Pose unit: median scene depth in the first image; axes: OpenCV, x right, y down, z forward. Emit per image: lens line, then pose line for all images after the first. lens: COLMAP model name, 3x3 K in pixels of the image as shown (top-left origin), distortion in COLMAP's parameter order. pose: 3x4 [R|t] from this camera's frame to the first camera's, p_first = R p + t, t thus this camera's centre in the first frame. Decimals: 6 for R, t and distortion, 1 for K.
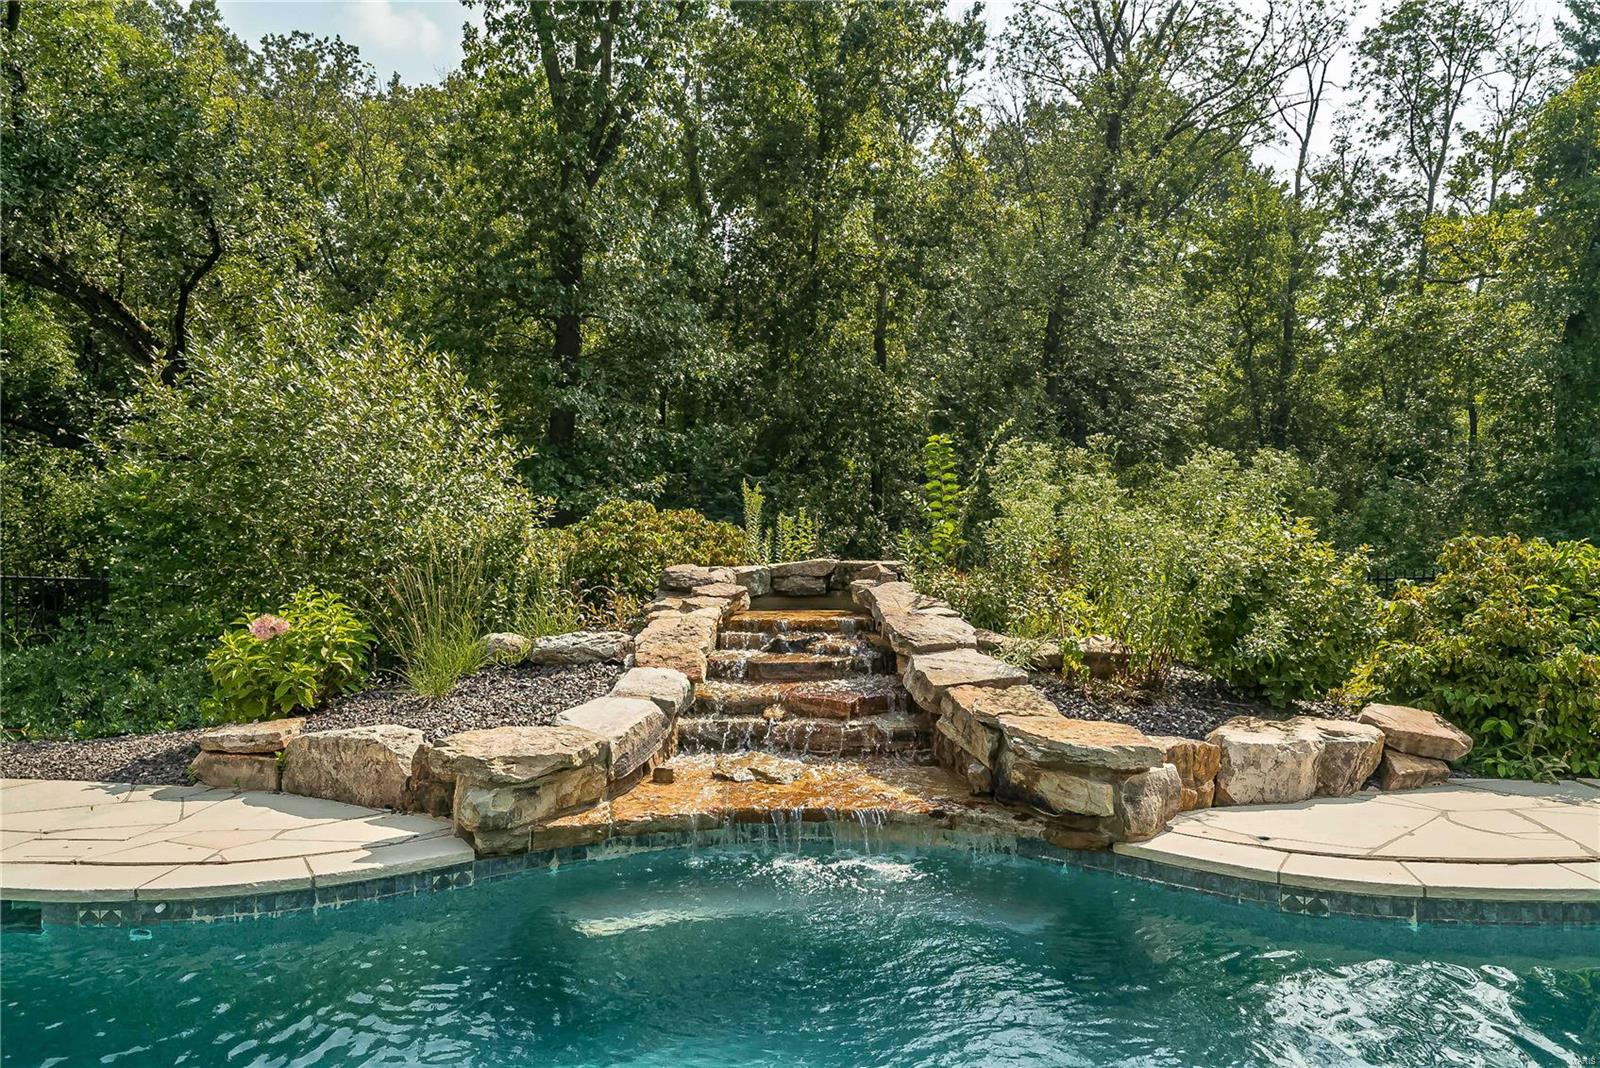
lens RADIAL K [[1131.4, 0, 798.5], [0, 1131.4, 532.6], [0, 0, 1]] dist [0.000708, 0.006716]
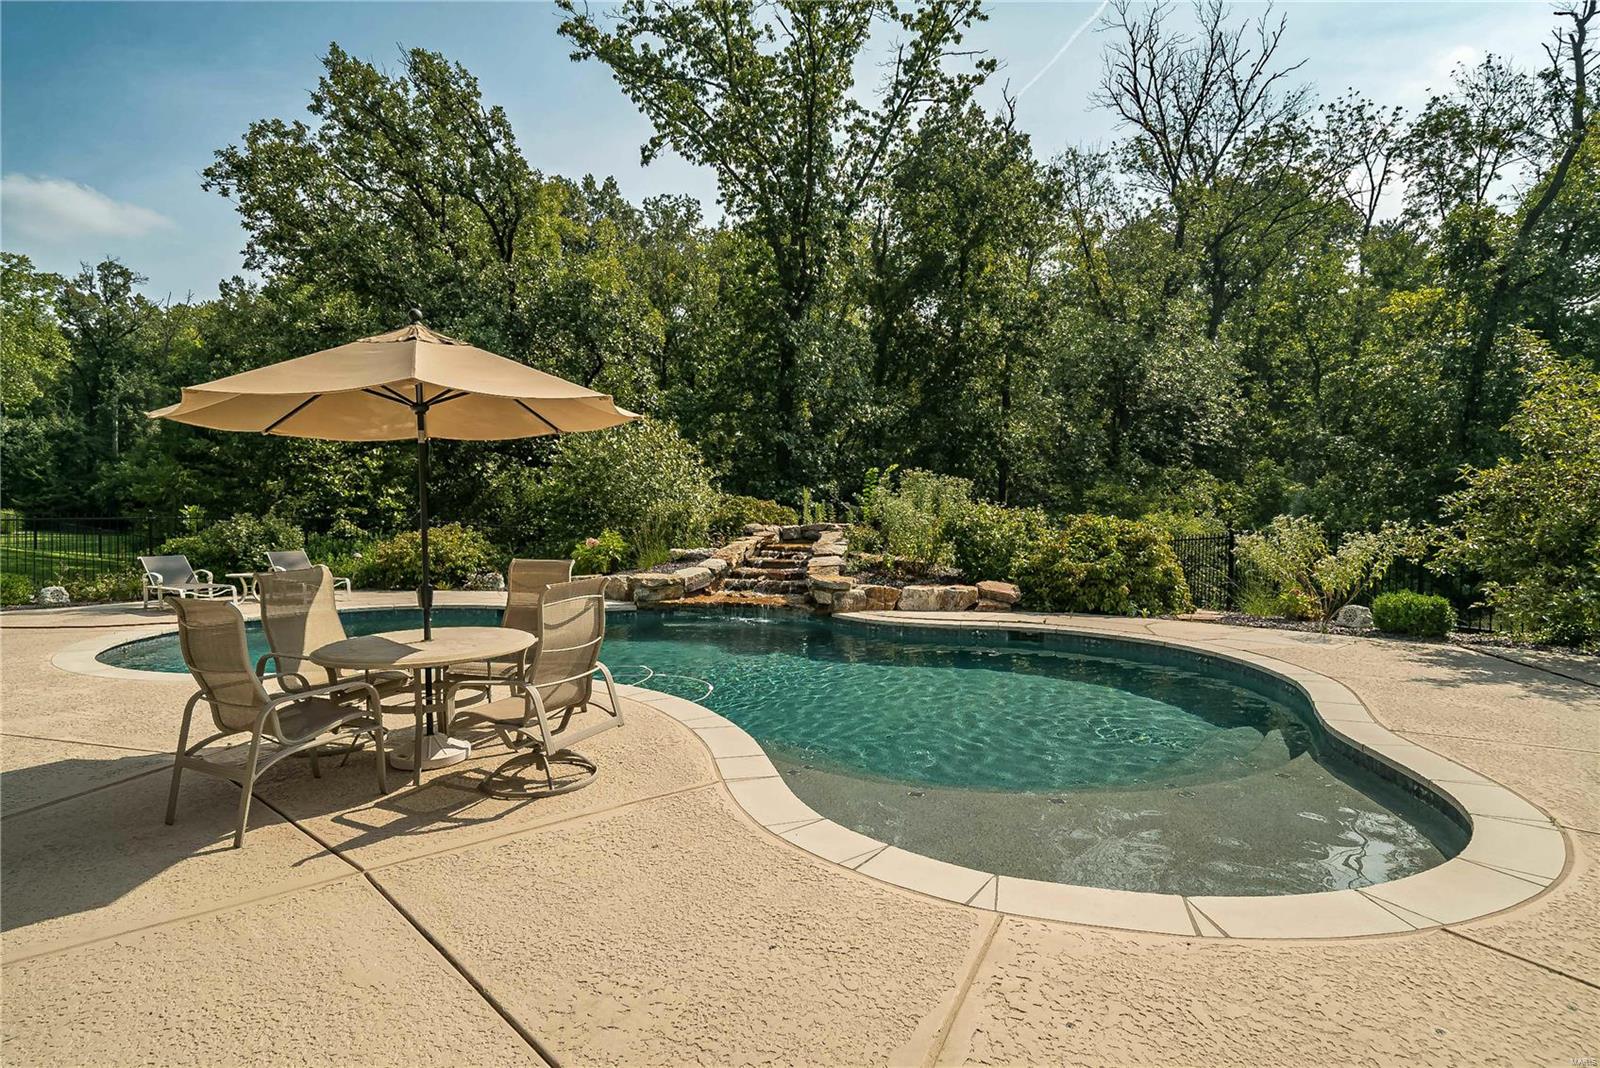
lens RADIAL K [[872.9, 0, 802.1], [0, 872.9, 530.5], [0, 0, 1]] dist [-0.000456, -0.000250]
pose [[0.961724, 0.014939, -0.273614, 0.514834], [-0.010438, 0.999785, 0.017898, 0.009110], [0.273823, -0.014357, 0.961673, -0.767749]]
